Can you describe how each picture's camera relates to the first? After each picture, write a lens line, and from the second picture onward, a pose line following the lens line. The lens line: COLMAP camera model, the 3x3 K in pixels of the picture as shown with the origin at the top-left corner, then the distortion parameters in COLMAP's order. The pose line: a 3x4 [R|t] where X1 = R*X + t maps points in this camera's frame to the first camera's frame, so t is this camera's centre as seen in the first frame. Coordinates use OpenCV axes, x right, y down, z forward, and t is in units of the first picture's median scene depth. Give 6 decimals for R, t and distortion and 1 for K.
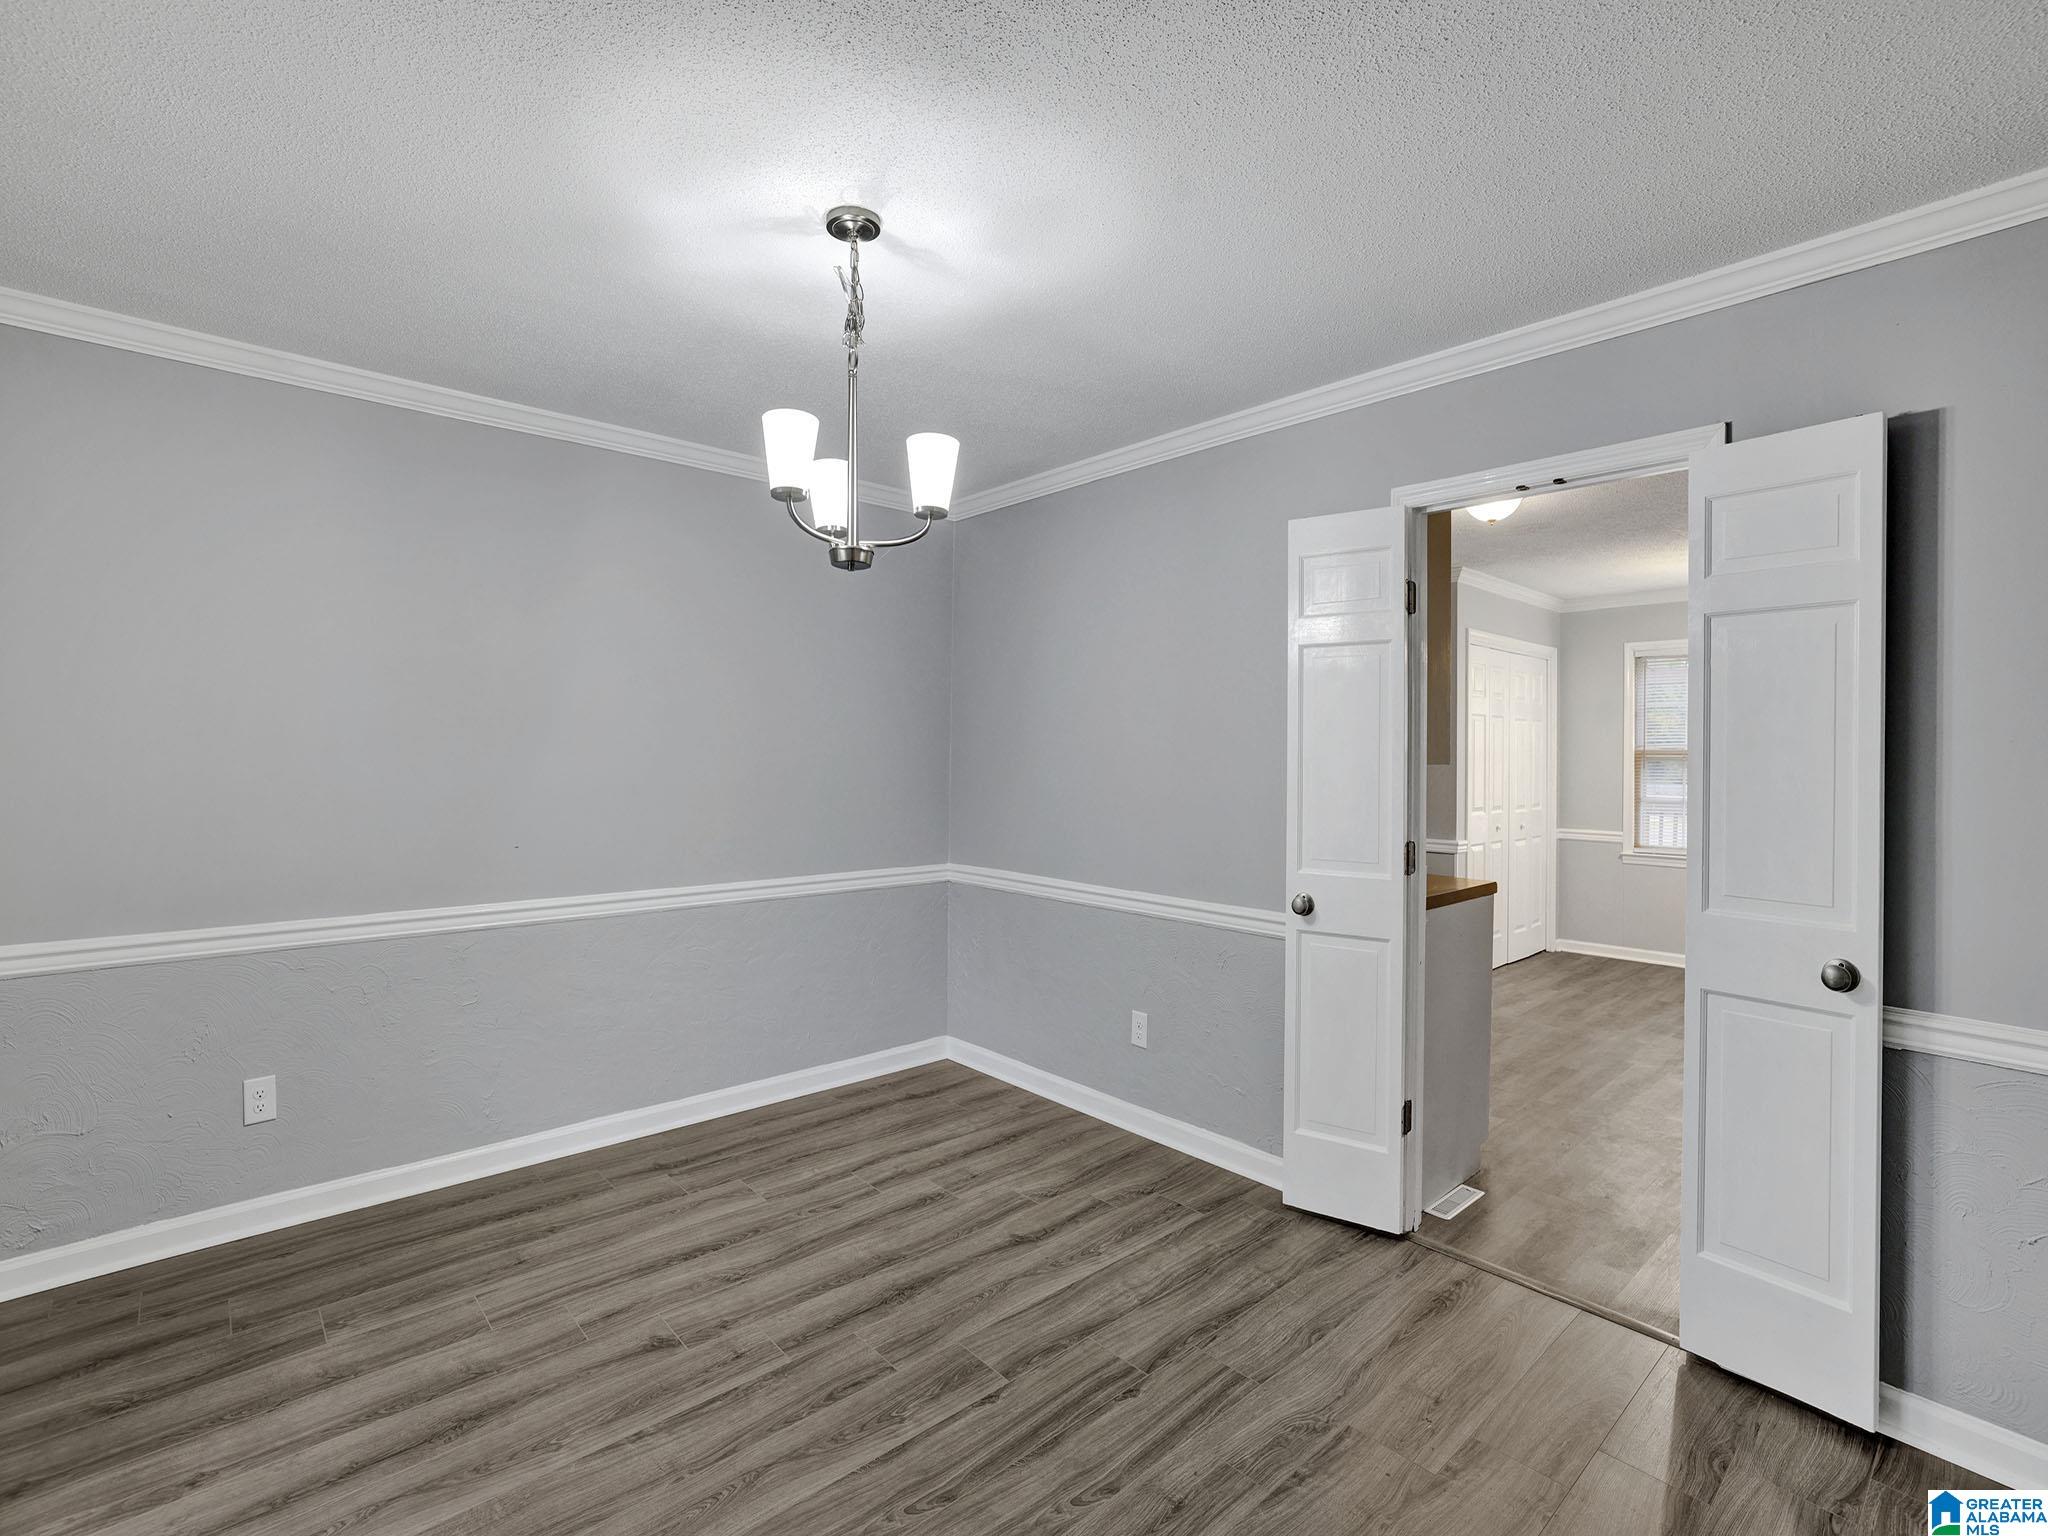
lens RADIAL K [[958.0, 0, 1023.1], [0, 958.0, 764.7], [0, 0, 1]] dist [-0.019796, 0.001057]
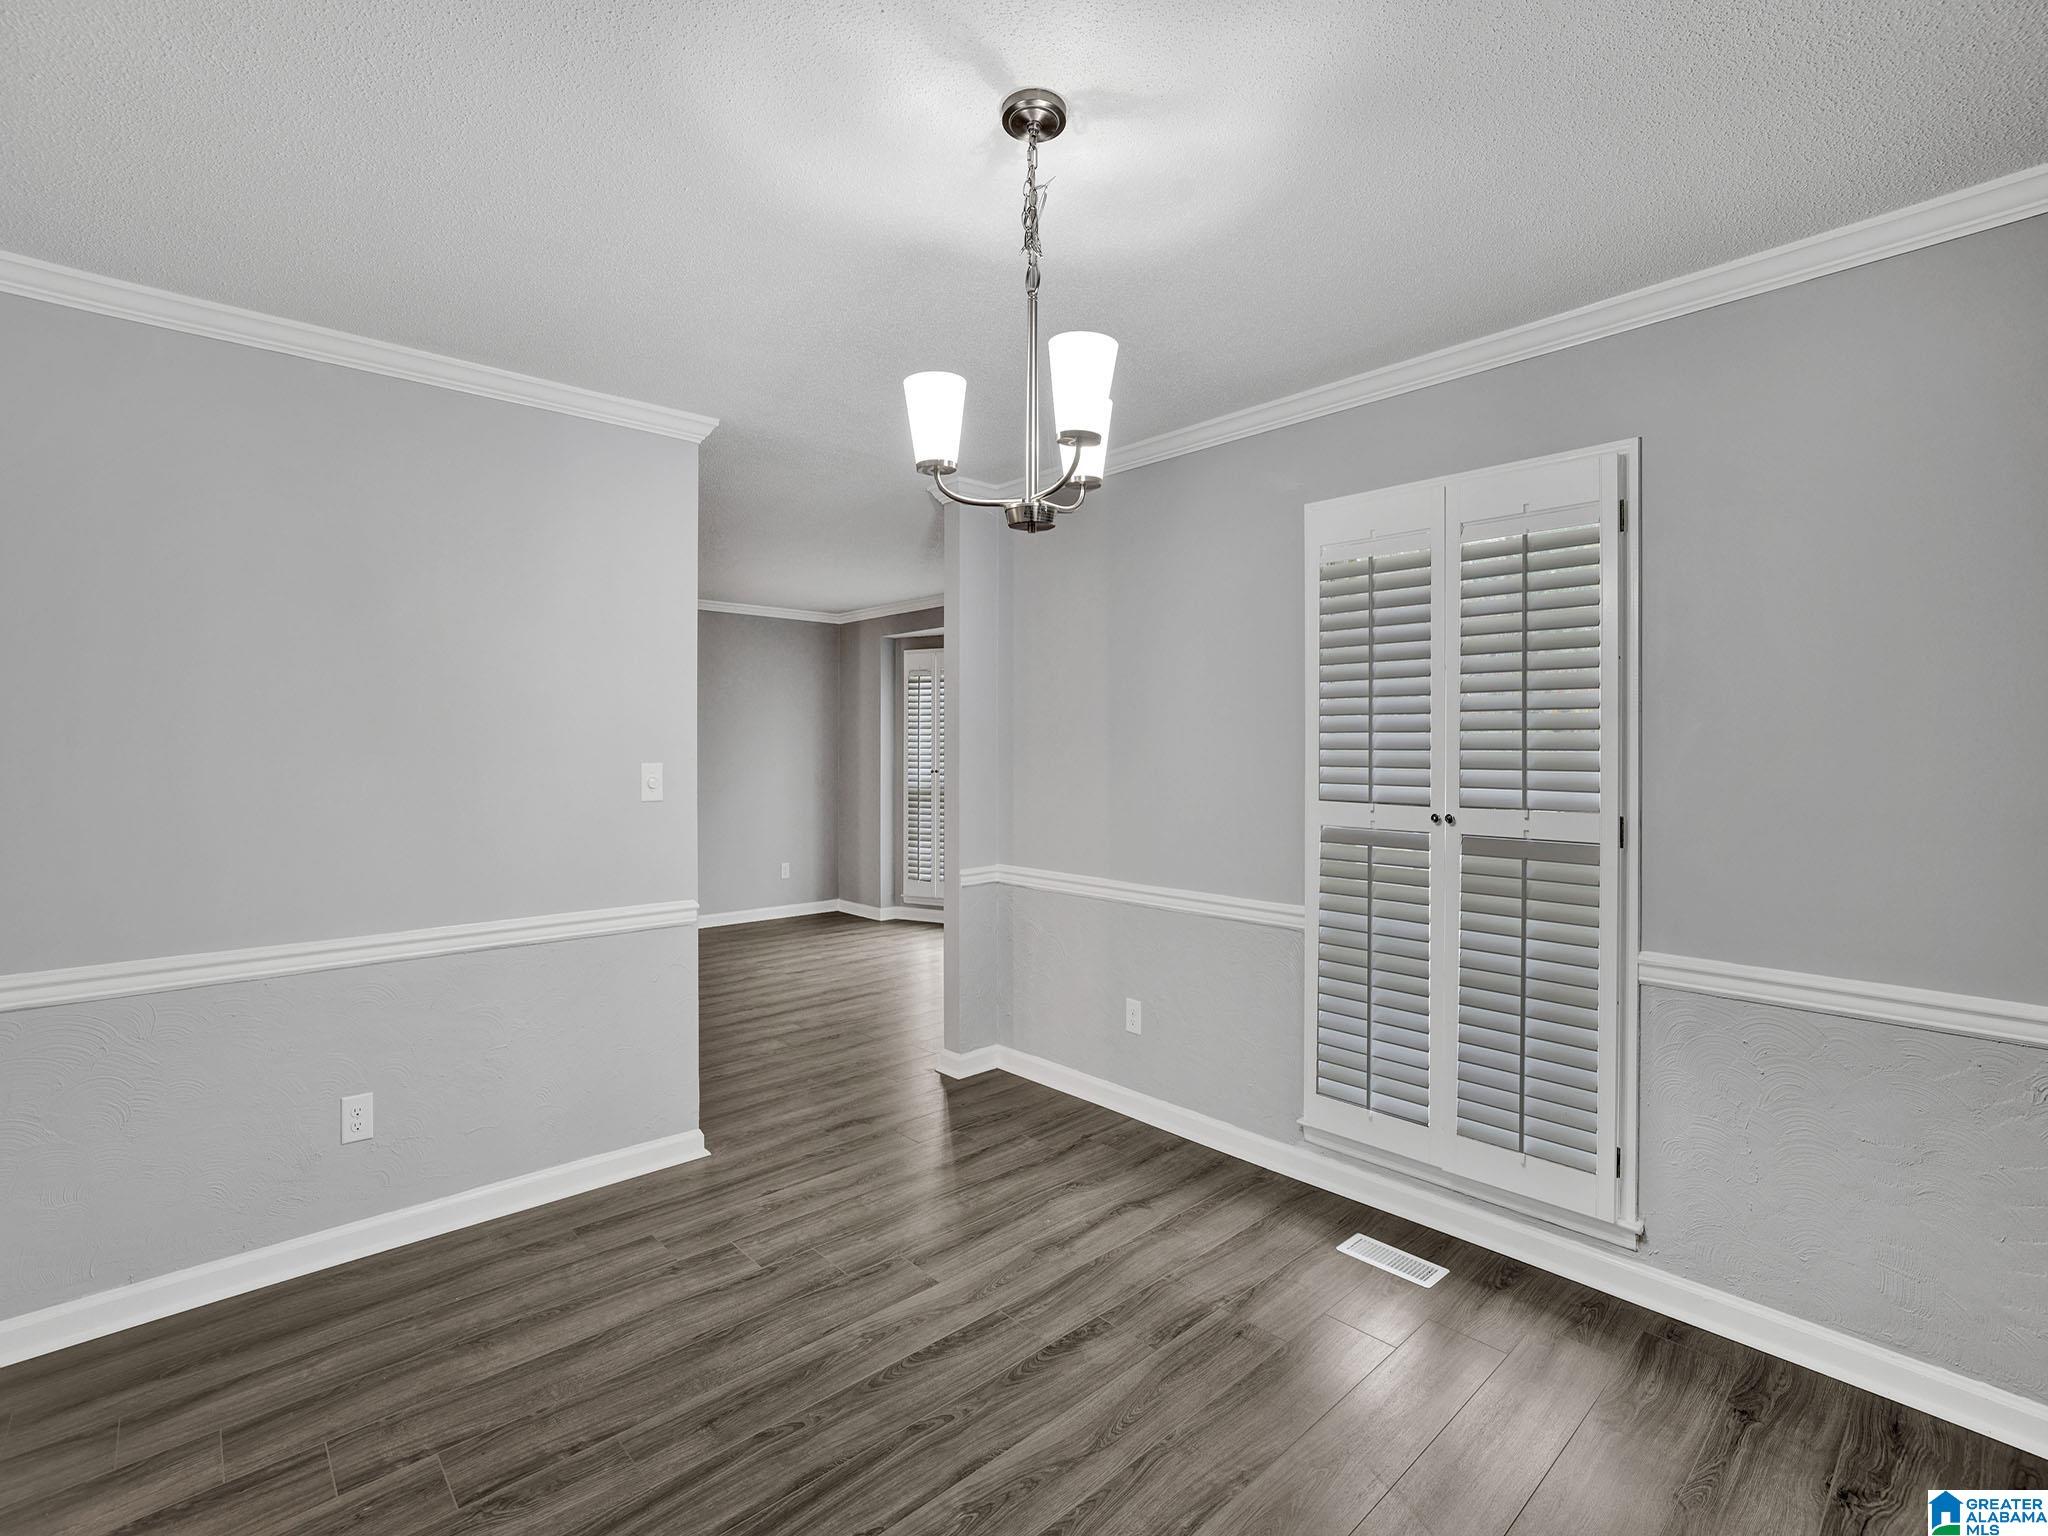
lens RADIAL K [[958.0, 0, 1023.1], [0, 958.0, 757.1], [0, 0, 1]] dist [-0.019796, 0.001057]
pose [[-0.999945, -0.006509, -0.008265, -0.178849], [-0.006646, 0.999839, 0.016649, -0.020415], [0.008155, 0.016703, -0.999827, 1.964215]]
